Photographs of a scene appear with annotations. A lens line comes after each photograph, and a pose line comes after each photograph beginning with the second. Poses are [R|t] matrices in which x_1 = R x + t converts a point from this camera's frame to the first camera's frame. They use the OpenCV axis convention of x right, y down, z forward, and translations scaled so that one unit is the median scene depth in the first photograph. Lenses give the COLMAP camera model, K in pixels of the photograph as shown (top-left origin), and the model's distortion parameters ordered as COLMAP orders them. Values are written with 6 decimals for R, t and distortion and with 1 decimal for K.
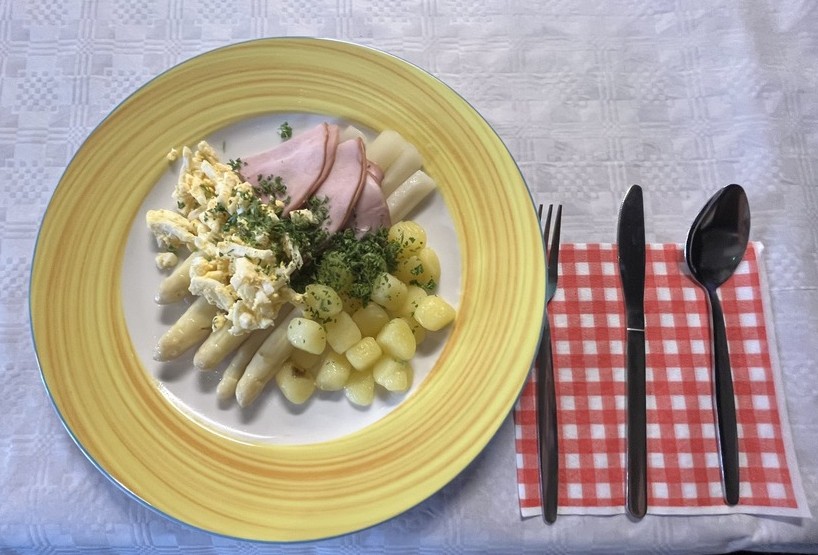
lens RADIAL K [[382.7, 0, 400.7], [0, 382.7, 273.0], [0, 0, 1]] dist [0.004612, -0.000192]
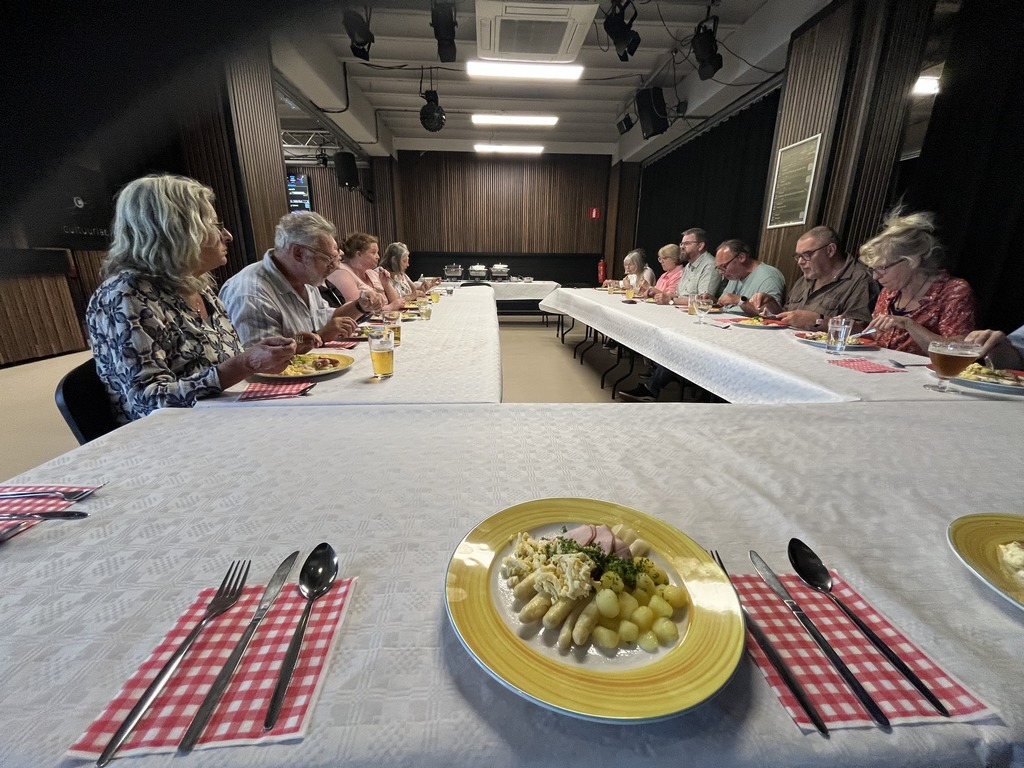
lens RADIAL K [[413.7, 0, 512.5], [0, 413.7, 379.4], [0, 0, 1]] dist [0.001256, 0.000283]
pose [[0.998875, -0.008405, 0.046677, -0.723671], [0.045903, 0.418885, -0.906878, 1.359997], [-0.011930, 0.908001, 0.418799, -0.668527]]
